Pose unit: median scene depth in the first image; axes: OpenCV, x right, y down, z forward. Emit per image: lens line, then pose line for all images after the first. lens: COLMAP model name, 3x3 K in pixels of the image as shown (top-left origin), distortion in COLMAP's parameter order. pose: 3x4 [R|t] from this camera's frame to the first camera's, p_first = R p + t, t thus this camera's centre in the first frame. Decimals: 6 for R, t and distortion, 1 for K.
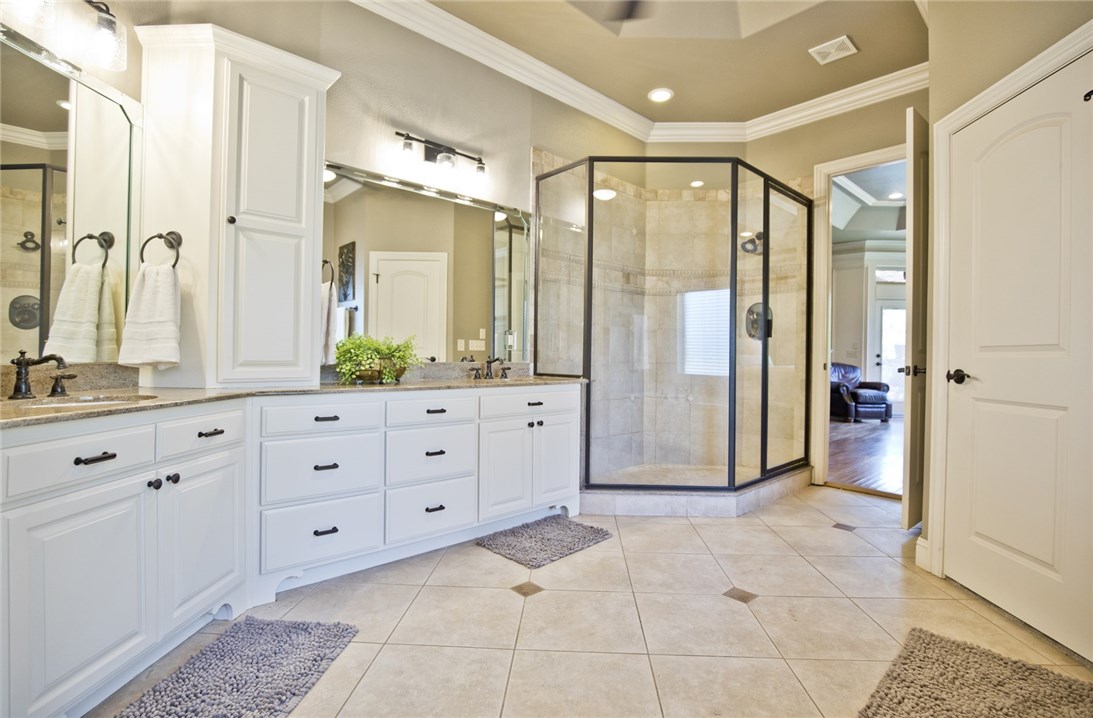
lens RADIAL K [[506.5, 0, 548.9], [0, 506.5, 352.6], [0, 0, 1]] dist [-0.027523, 0.001300]
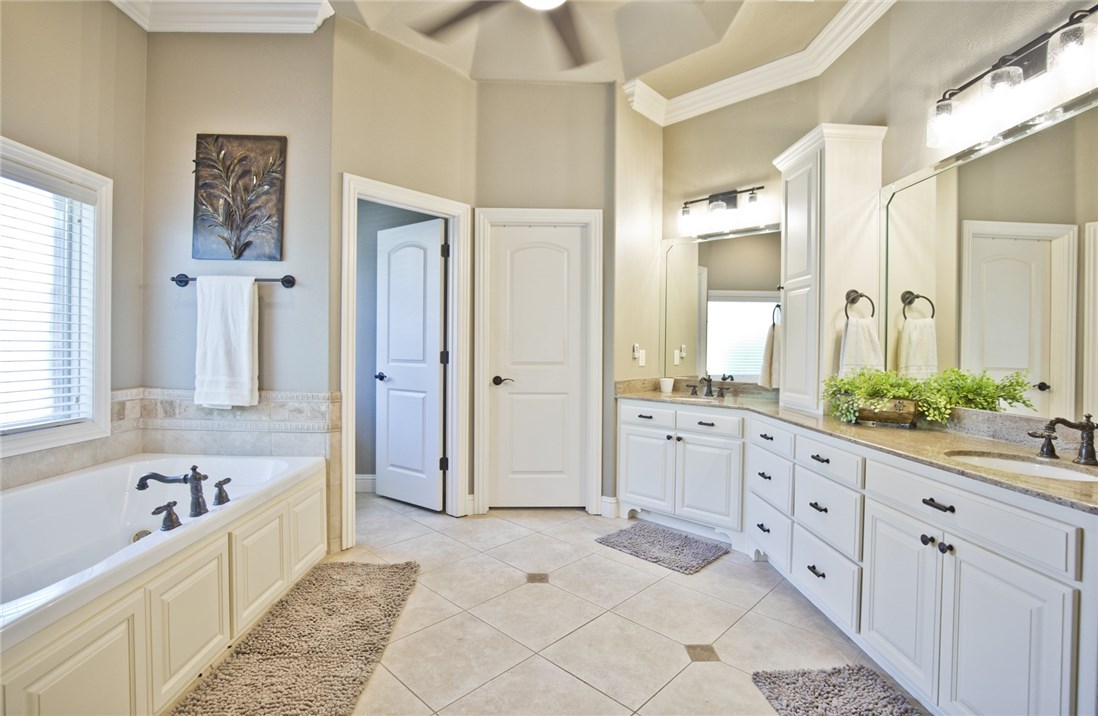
lens RADIAL K [[509.8, 0, 568.9], [0, 509.8, 355.6], [0, 0, 1]] dist [-0.002047, -0.000280]
pose [[-0.620774, -0.006942, -0.783959, 0.911738], [-0.018412, 0.999814, 0.005726, -0.072391], [0.783773, 0.017988, -0.620787, 1.509357]]
